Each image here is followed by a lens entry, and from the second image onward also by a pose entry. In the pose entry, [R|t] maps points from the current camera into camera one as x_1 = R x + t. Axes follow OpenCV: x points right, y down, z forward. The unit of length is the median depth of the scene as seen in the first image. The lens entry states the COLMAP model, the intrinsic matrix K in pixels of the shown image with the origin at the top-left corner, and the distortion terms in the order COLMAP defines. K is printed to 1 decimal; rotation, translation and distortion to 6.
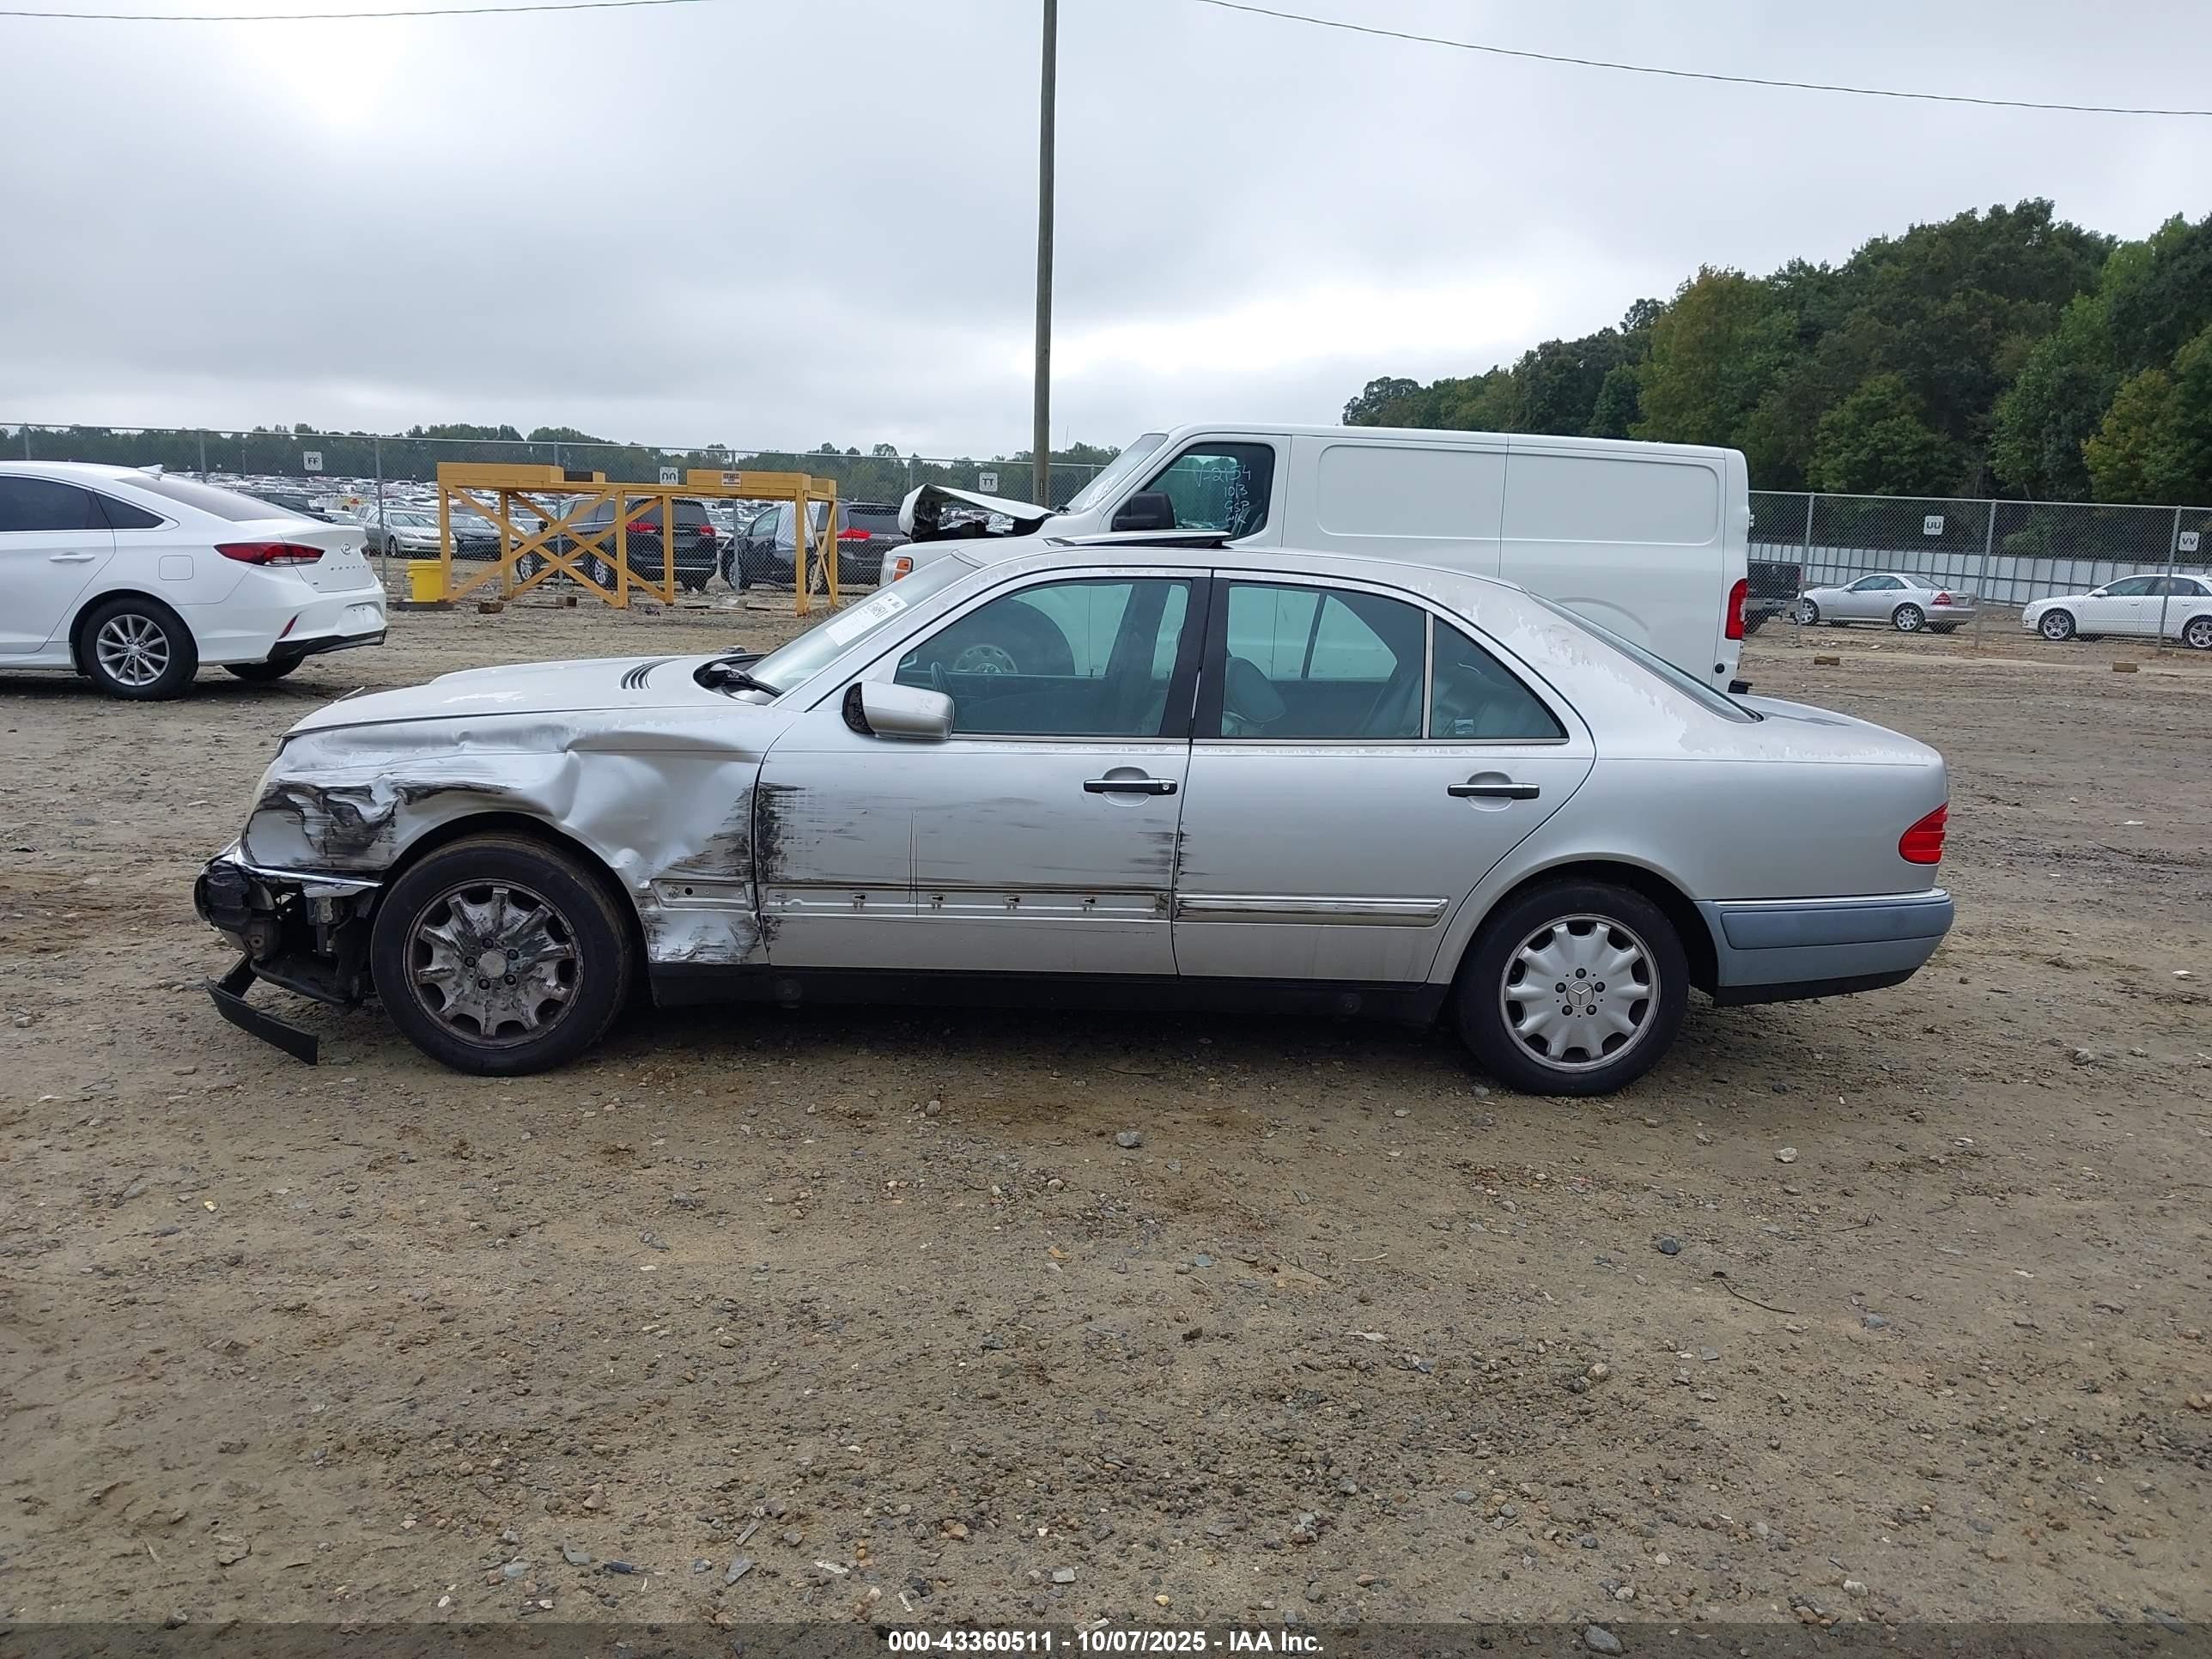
lens RADIAL K [[1877.1, 0, 1101.5], [0, 1877.1, 741.8], [0, 0, 1]] dist [0.008618, -0.001260]
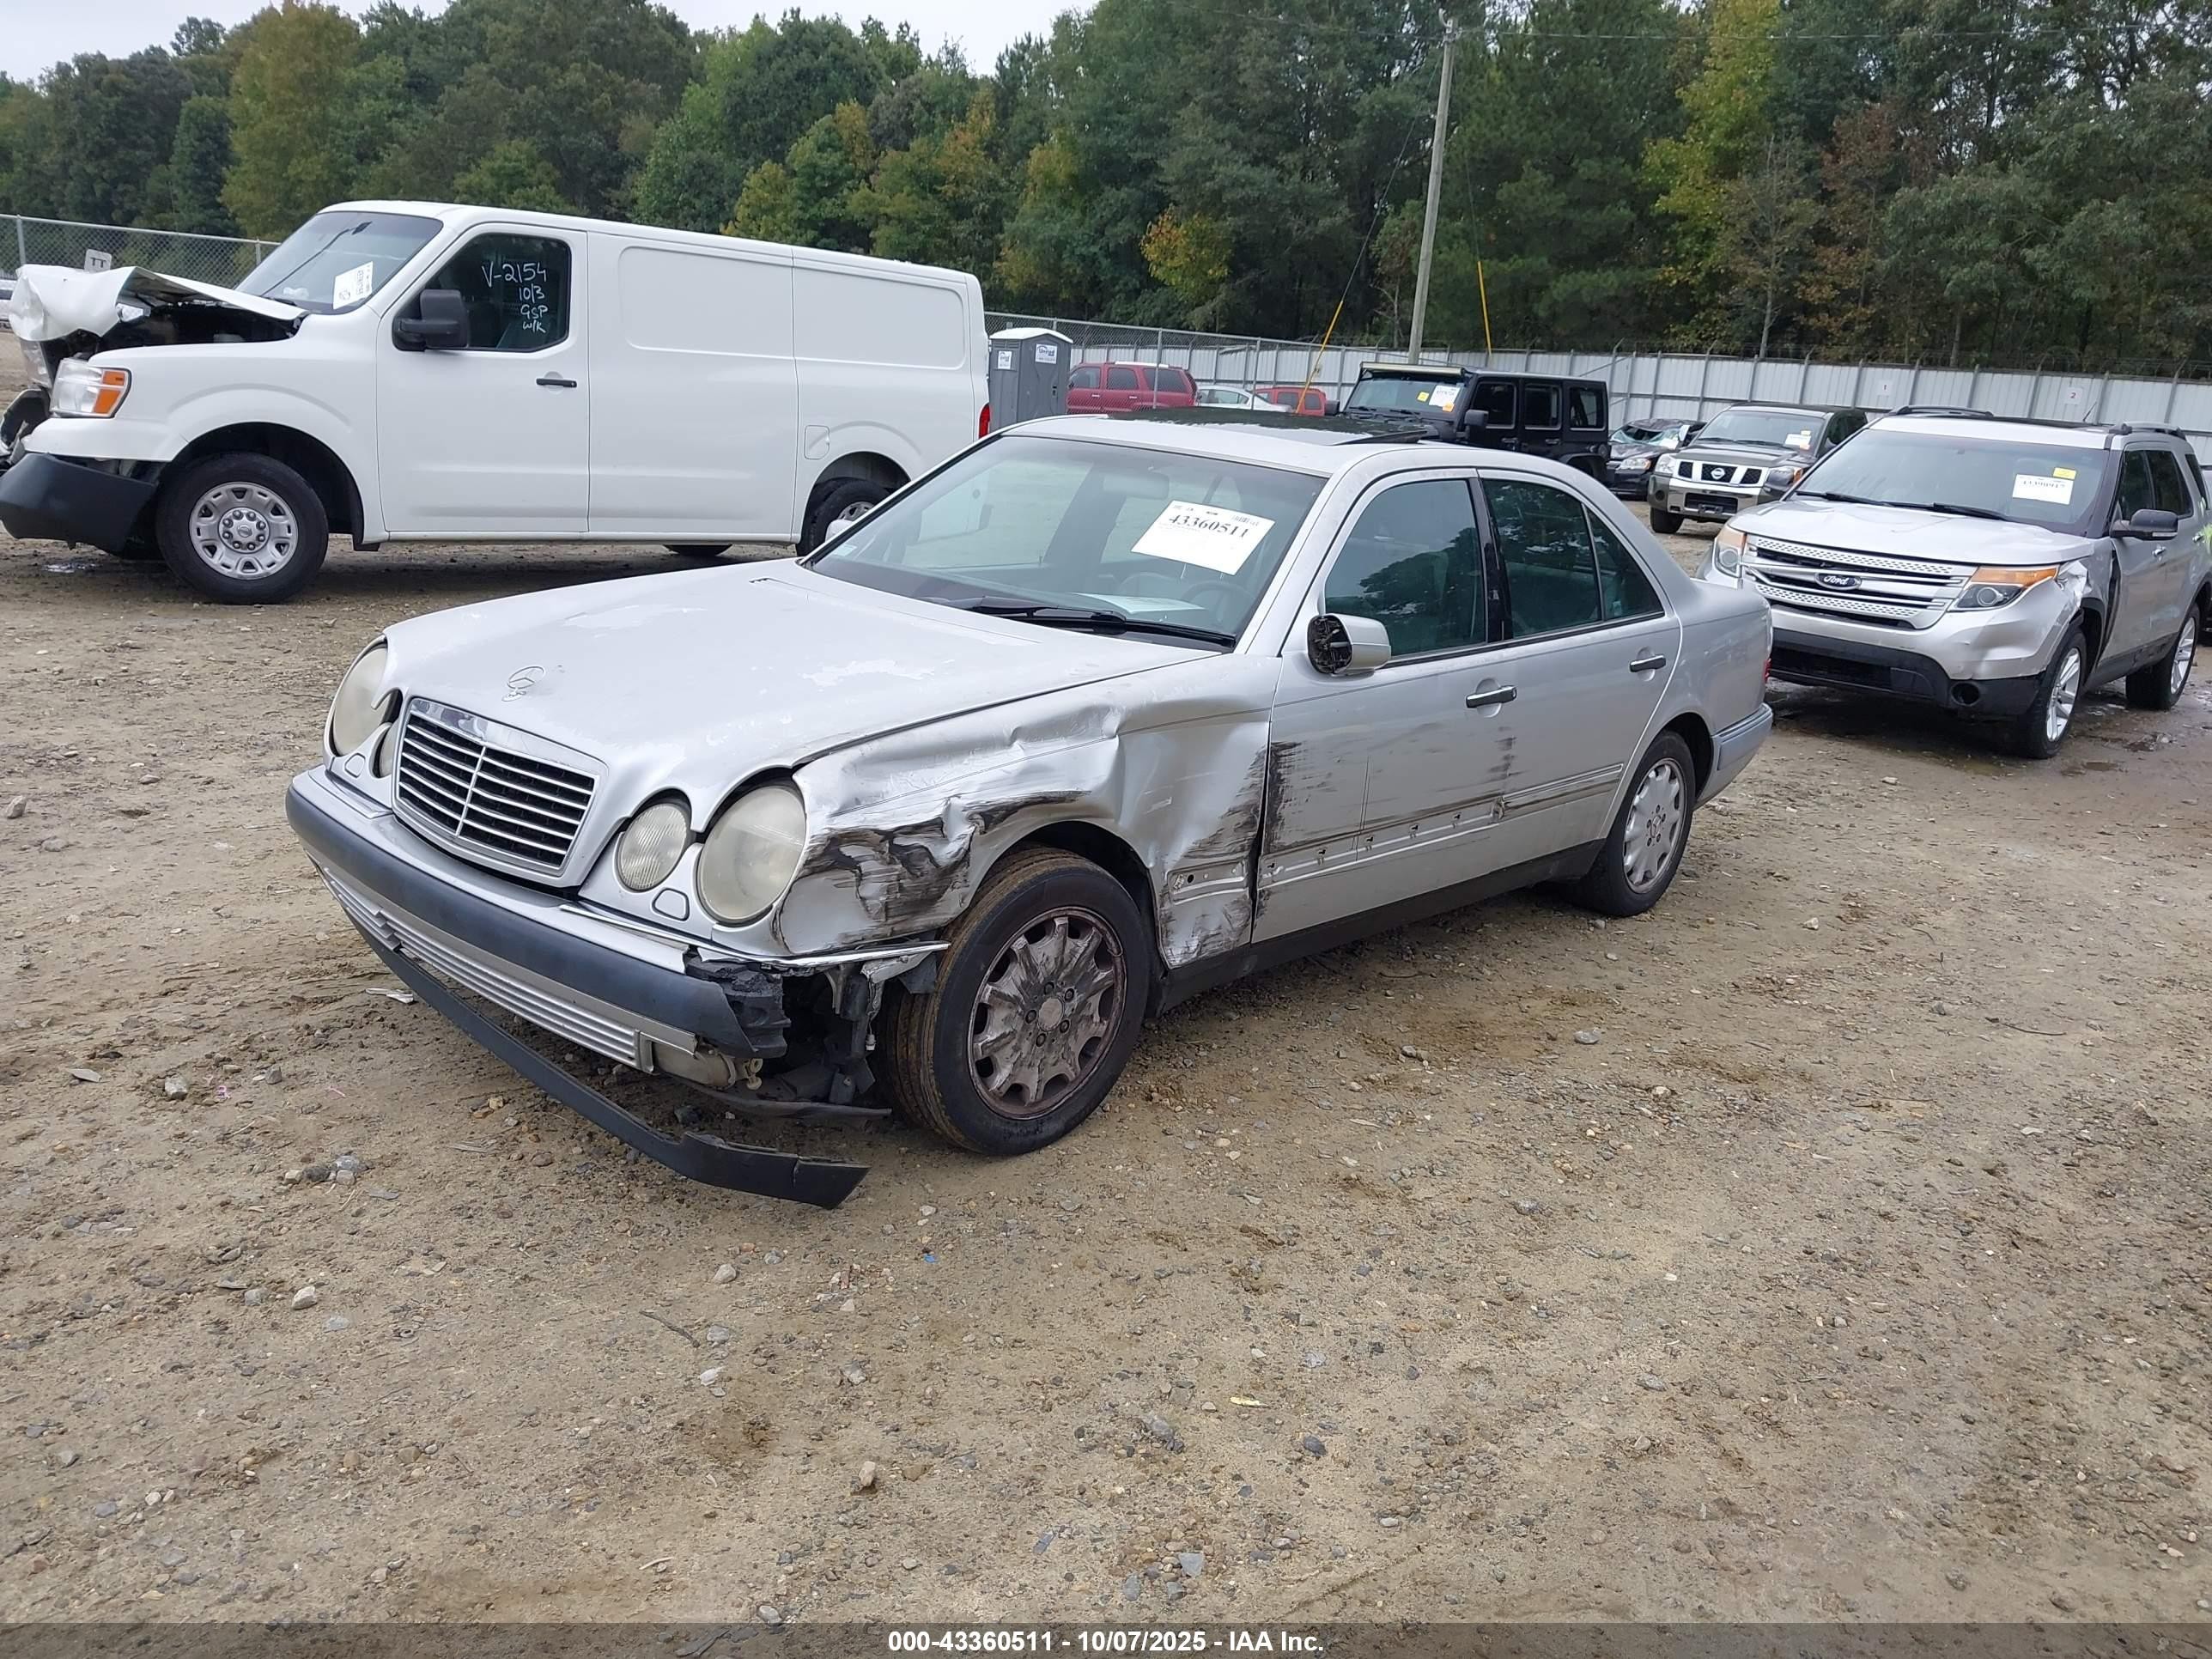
lens RADIAL K [[1831.9, 0, 1106.0], [0, 1831.9, 829.5], [0, 0, 1]] dist [0.003526, -0.012741]
pose [[0.708830, -0.160413, 0.686897, -0.790100], [0.034958, 0.980590, 0.192925, -0.101858], [-0.704513, -0.112739, 0.700680, 0.427332]]
